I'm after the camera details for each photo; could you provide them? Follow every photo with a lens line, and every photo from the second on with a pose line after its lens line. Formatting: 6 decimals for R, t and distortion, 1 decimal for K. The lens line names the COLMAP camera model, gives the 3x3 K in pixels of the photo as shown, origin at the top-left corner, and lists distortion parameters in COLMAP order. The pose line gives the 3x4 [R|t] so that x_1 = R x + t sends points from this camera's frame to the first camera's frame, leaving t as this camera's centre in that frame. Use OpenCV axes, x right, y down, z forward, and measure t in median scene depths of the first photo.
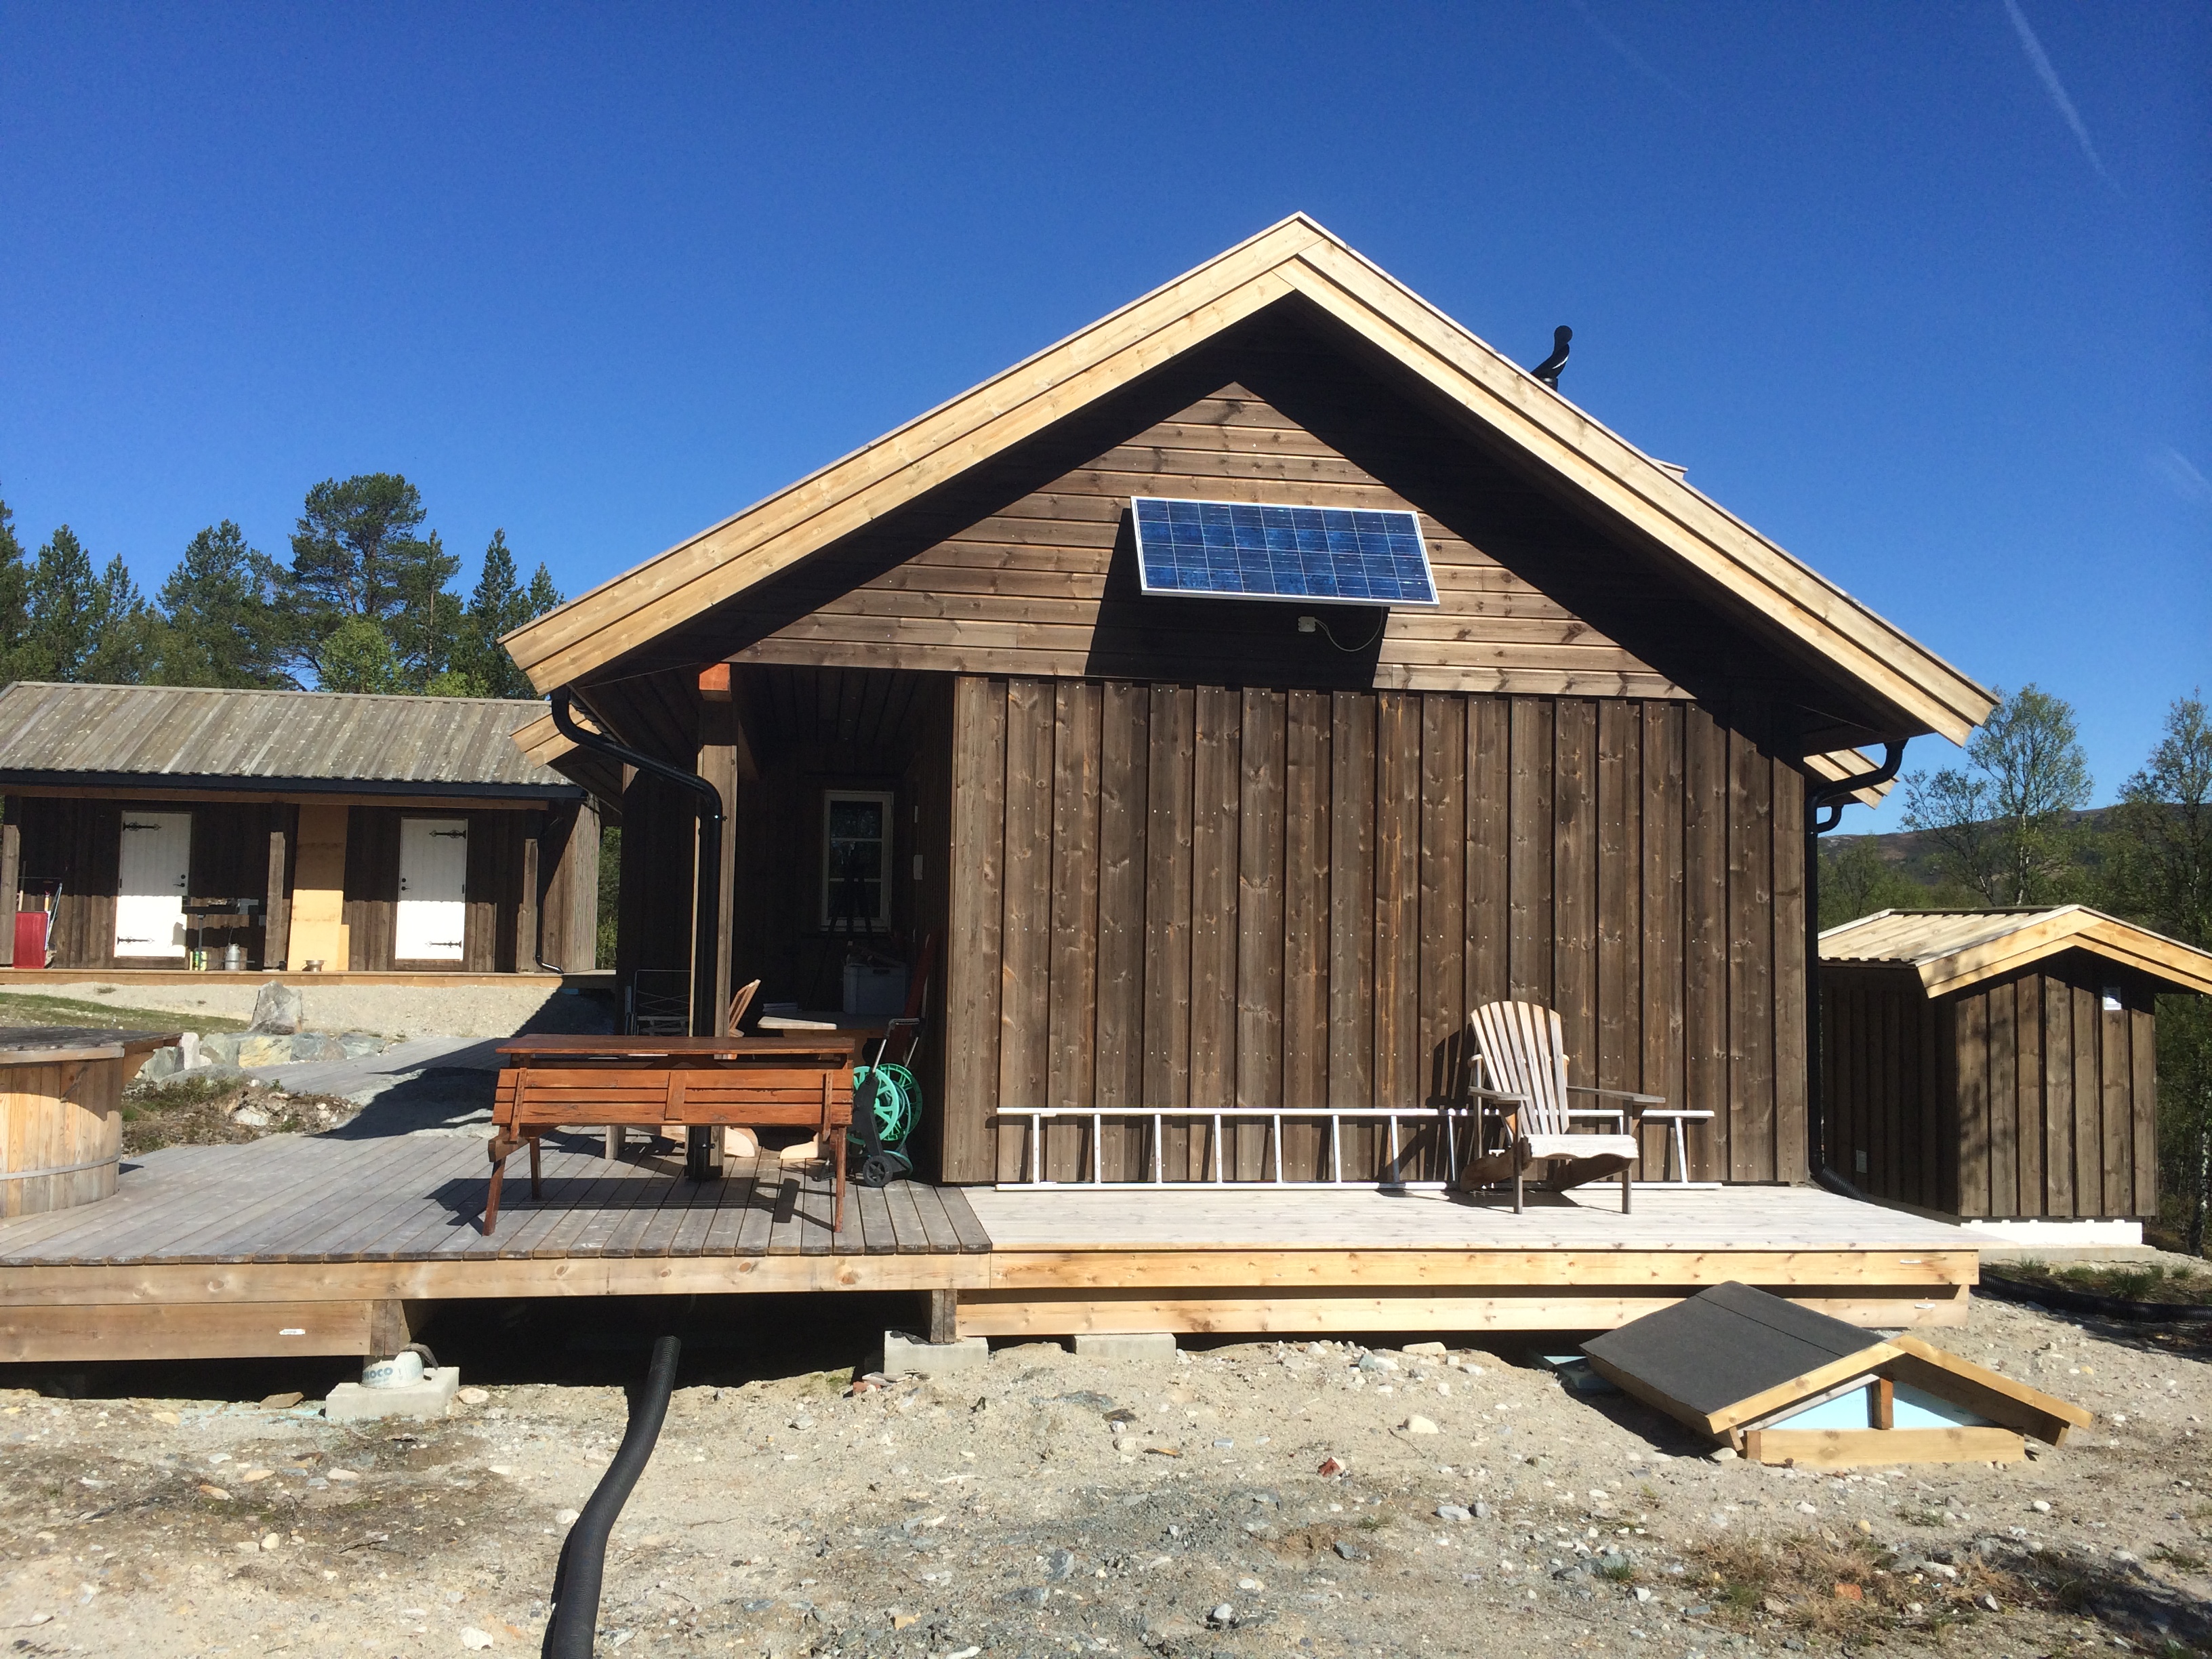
lens RADIAL K [[1971.4, 0, 1153.6], [0, 1971.4, 818.5], [0, 0, 1]] dist [0.107961, -0.152343]
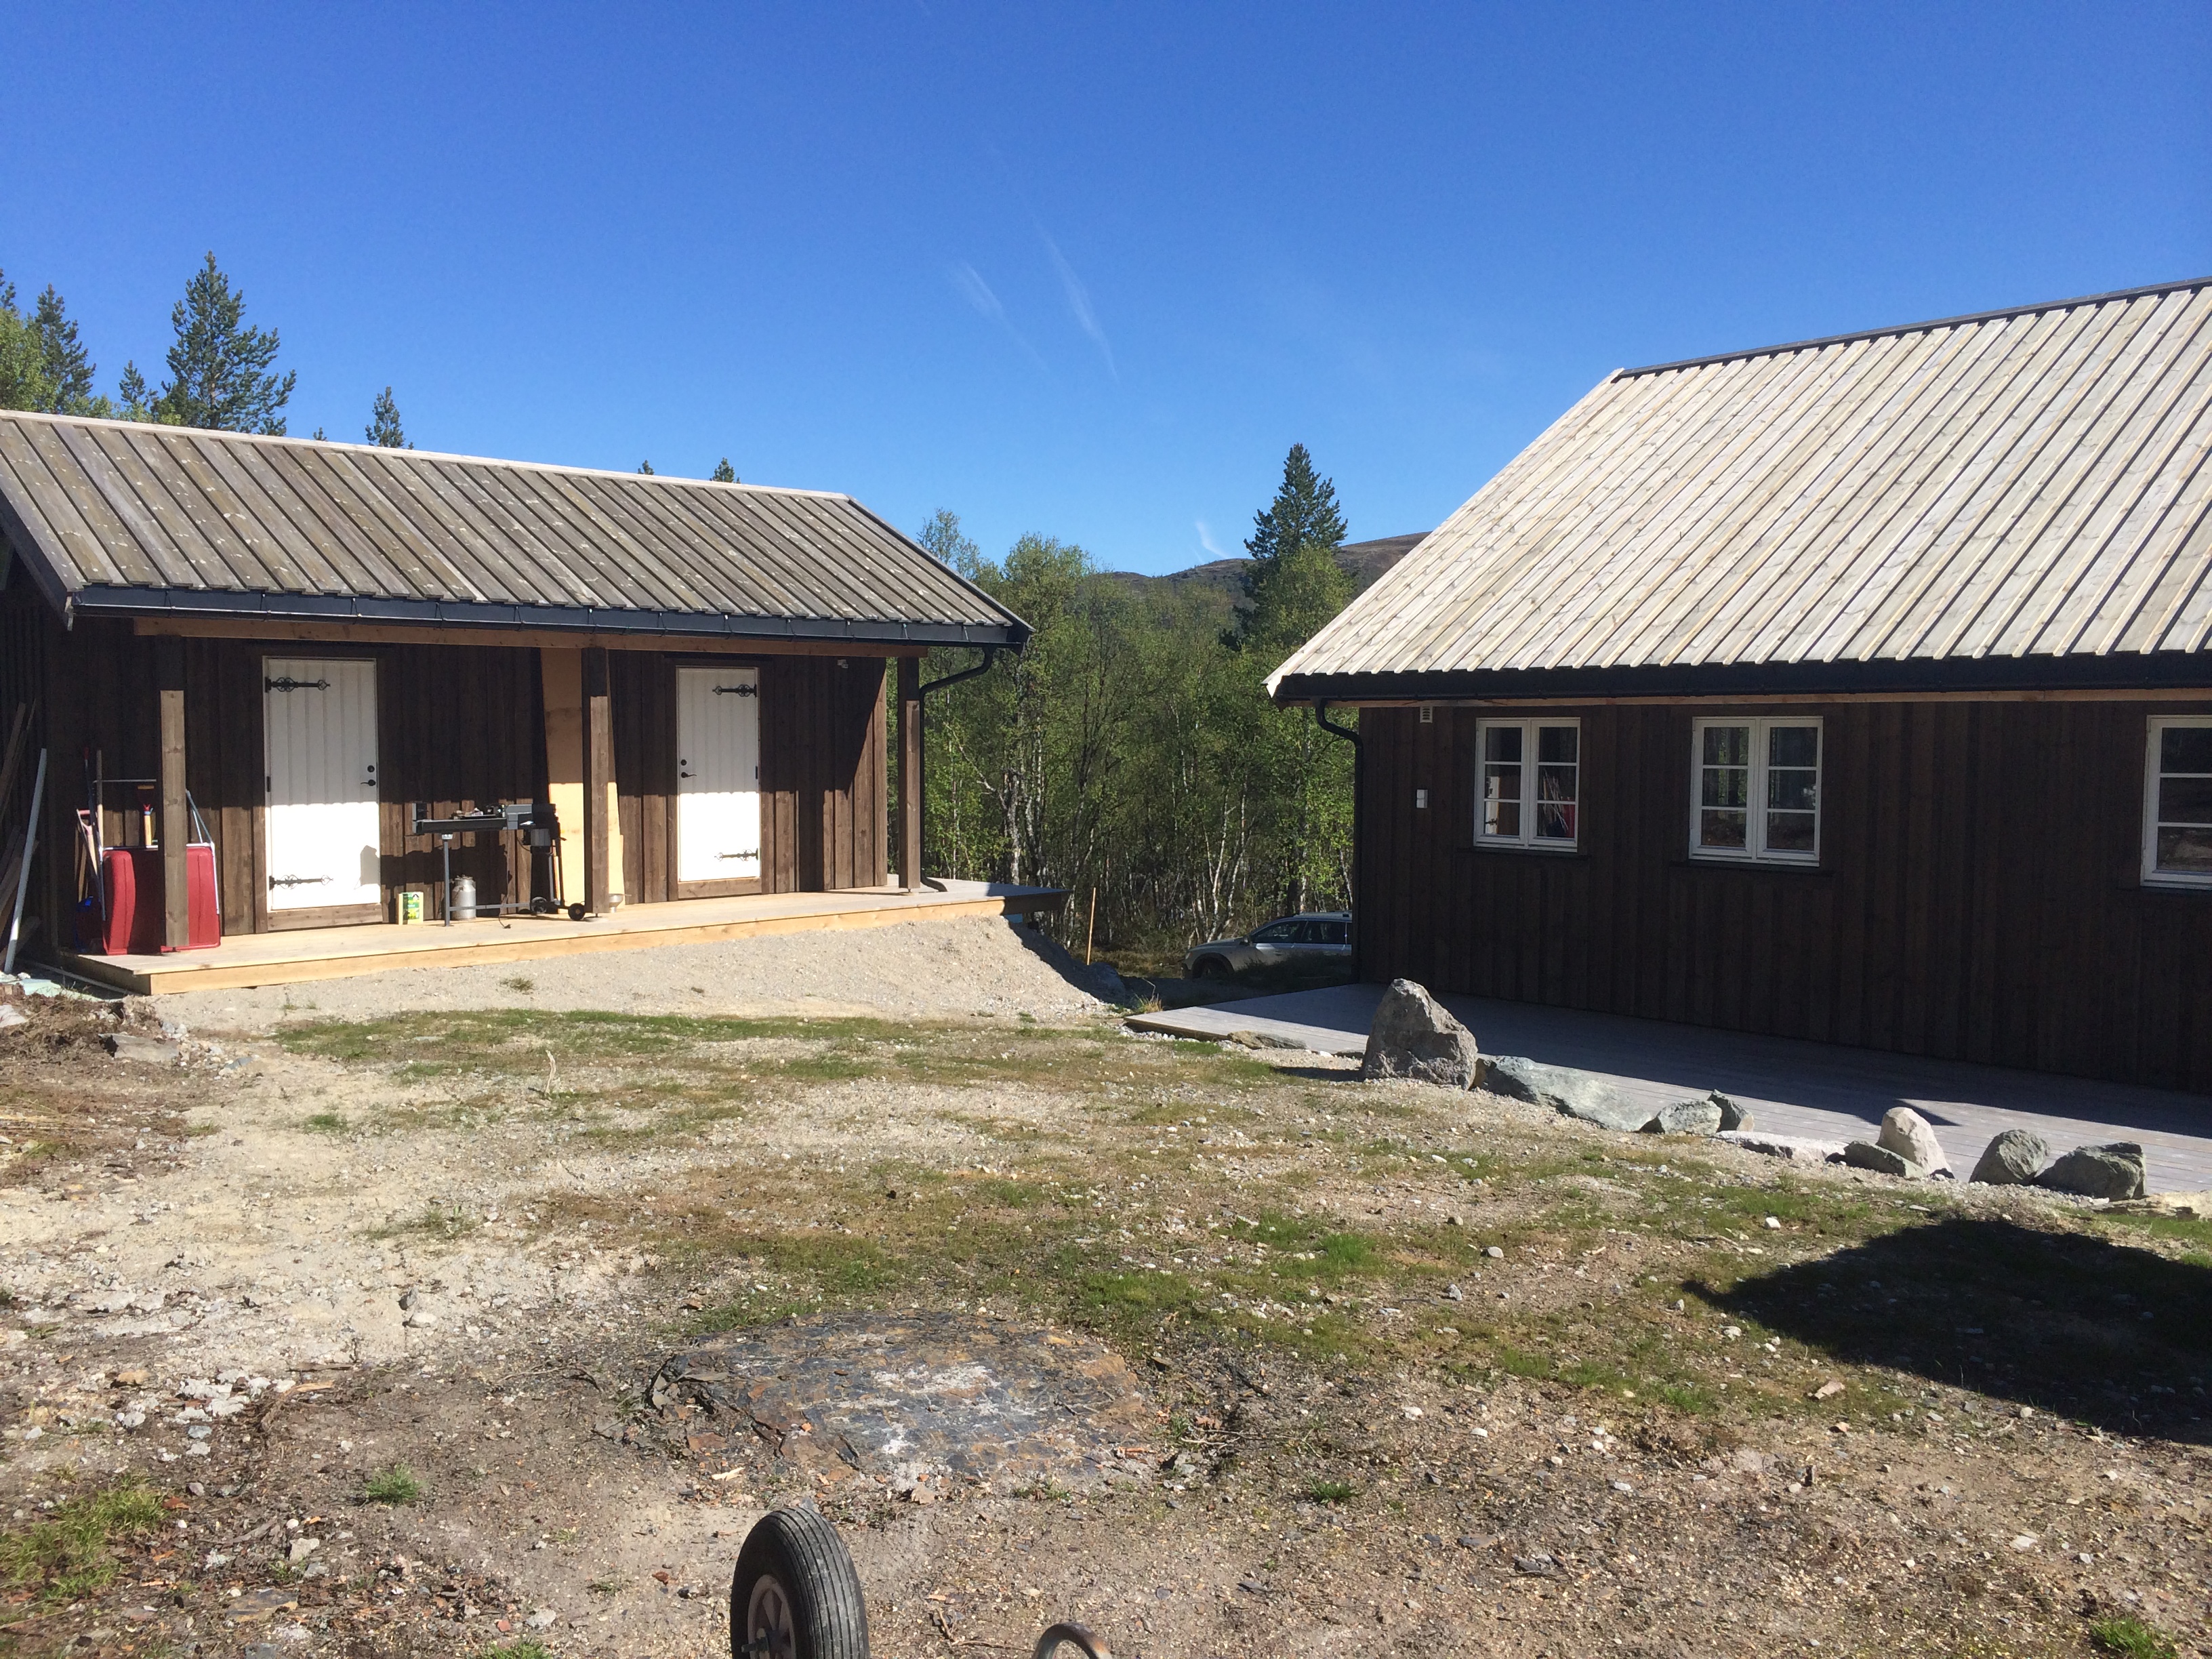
lens RADIAL K [[1971.4, 0, 1103.8], [0, 1971.4, 835.4], [0, 0, 1]] dist [0.107961, -0.152343]
pose [[0.835781, -0.052620, 0.546536, -0.620791], [-0.013132, 0.993197, 0.115706, -0.022057], [-0.548906, -0.103882, 0.829404, 0.389279]]
